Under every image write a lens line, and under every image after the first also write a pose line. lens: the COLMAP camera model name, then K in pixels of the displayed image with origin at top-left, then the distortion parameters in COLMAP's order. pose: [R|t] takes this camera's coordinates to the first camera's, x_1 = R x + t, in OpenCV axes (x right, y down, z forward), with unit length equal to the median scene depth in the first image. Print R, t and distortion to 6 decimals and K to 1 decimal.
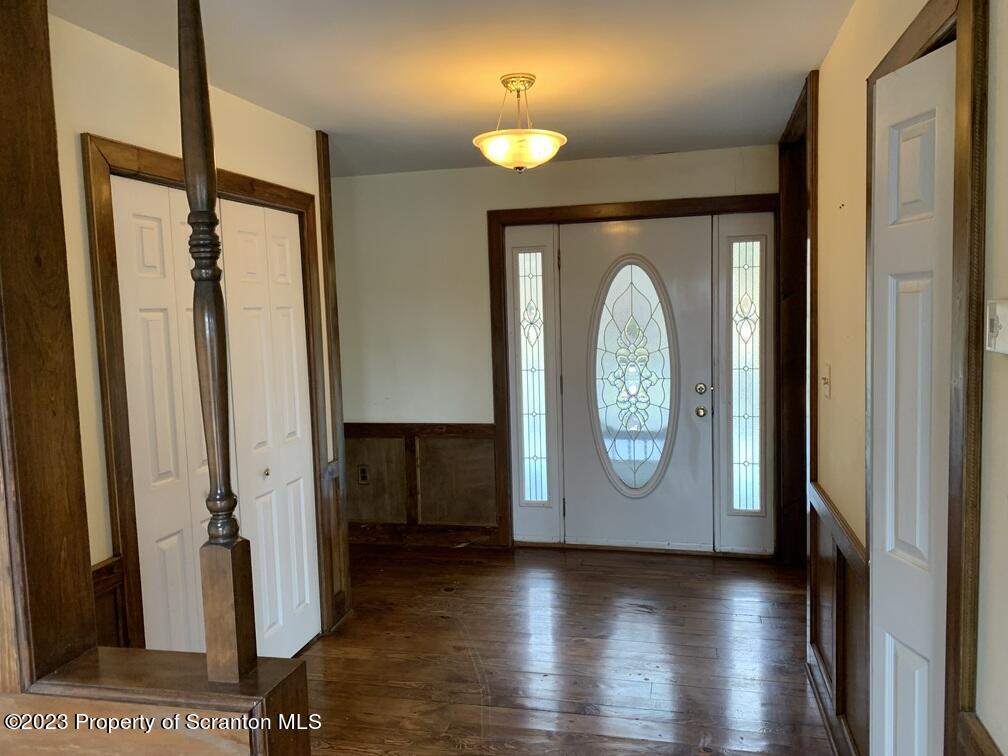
lens RADIAL K [[779.7, 0, 504.0], [0, 779.7, 378.0], [0, 0, 1]] dist [0.076552, -0.100618]
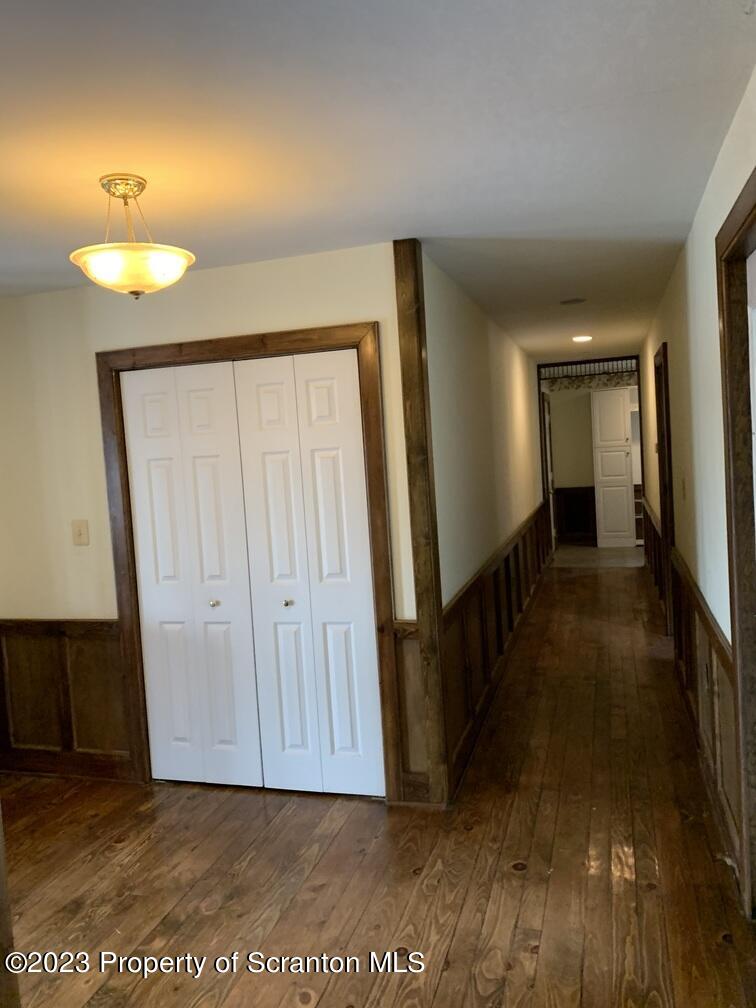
lens RADIAL K [[779.7, 0, 378.0], [0, 779.7, 504.0], [0, 0, 1]] dist [0.076552, -0.100618]
pose [[-0.052766, 0.104906, -0.993081, 0.763884], [-0.026899, 0.993957, 0.106428, -0.139356], [0.998245, 0.032329, -0.049625, 1.210172]]
